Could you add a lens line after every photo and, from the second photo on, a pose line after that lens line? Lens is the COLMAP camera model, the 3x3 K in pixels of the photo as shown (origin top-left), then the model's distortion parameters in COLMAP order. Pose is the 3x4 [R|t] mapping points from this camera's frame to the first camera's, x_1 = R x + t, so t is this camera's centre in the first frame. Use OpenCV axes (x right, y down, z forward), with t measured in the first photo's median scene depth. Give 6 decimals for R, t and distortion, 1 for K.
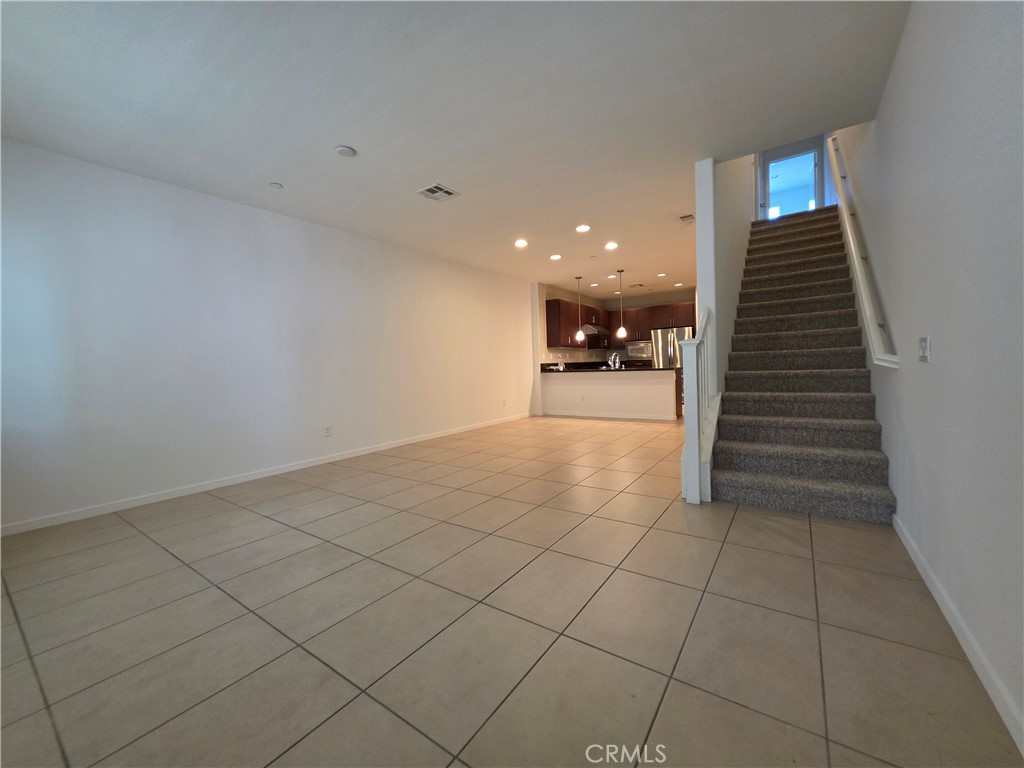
lens RADIAL K [[409.6, 0, 504.7], [0, 409.6, 378.5], [0, 0, 1]] dist [-0.010530, 0.000242]
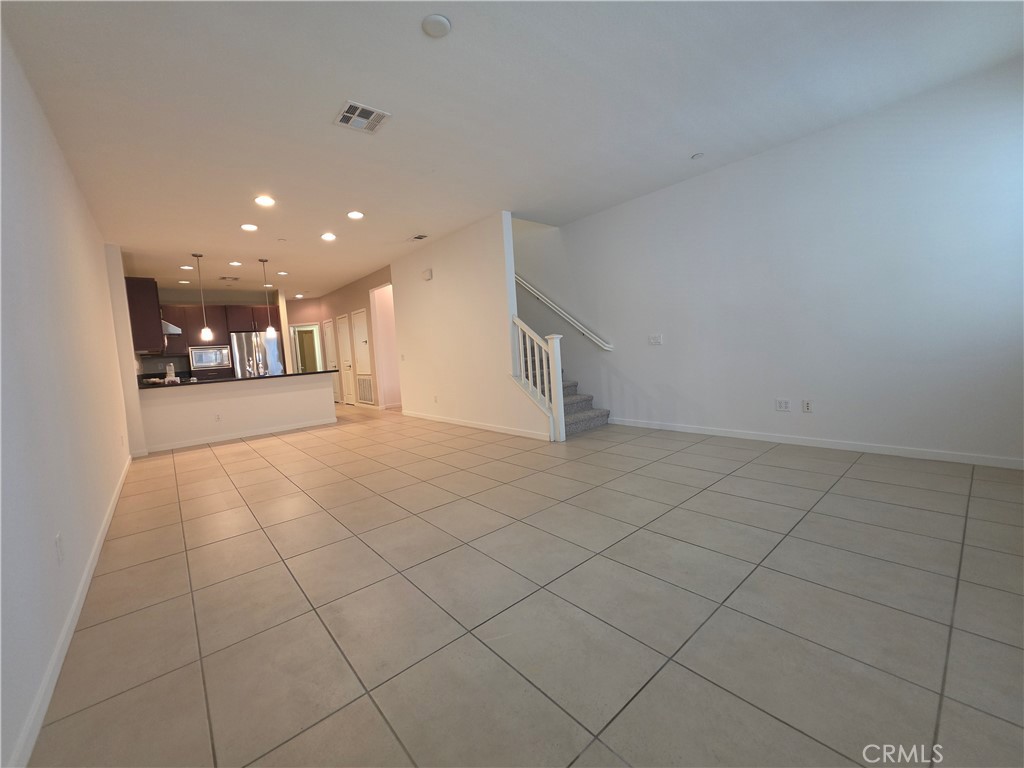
lens RADIAL K [[409.6, 0, 504.7], [0, 409.6, 378.5], [0, 0, 1]] dist [-0.010530, 0.000242]
pose [[0.245457, -0.052564, 0.967981, -0.383920], [0.090368, 0.995422, 0.031139, 0.000893], [-0.965186, 0.079831, 0.249083, 0.288060]]
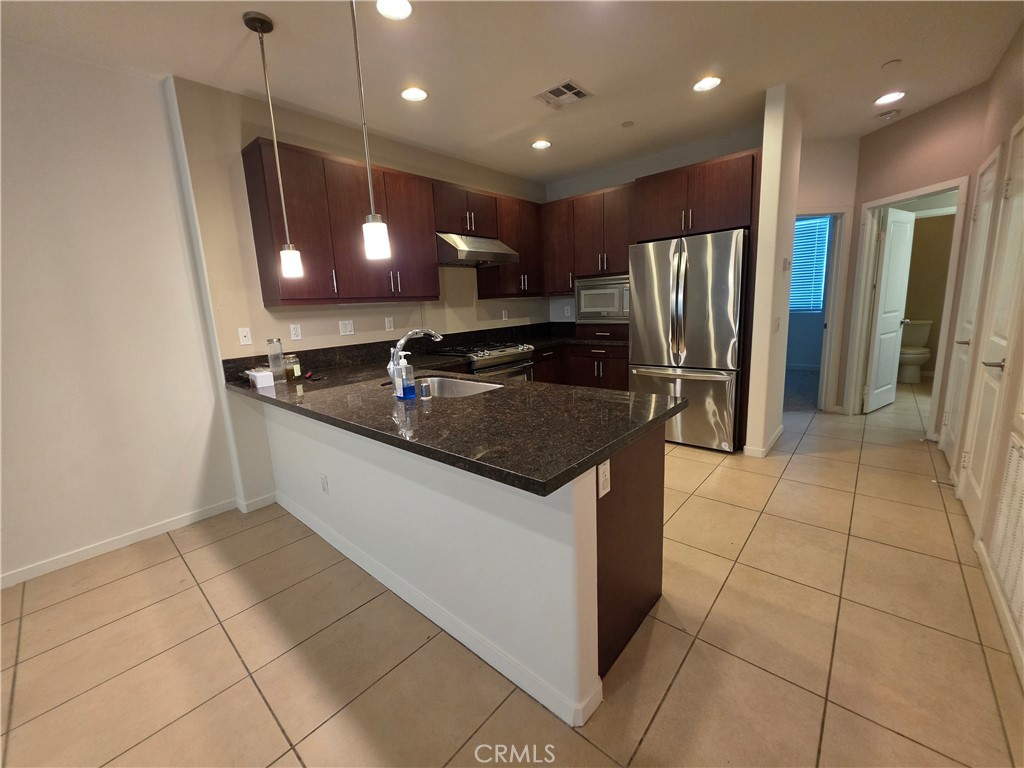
lens RADIAL K [[409.6, 0, 504.7], [0, 409.6, 378.5], [0, 0, 1]] dist [-0.010530, 0.000242]
pose [[0.993119, 0.005638, -0.116973, 0.334791], [0.011768, 0.988981, 0.147577, -0.063873], [0.116516, -0.147938, 0.982109, 0.697627]]
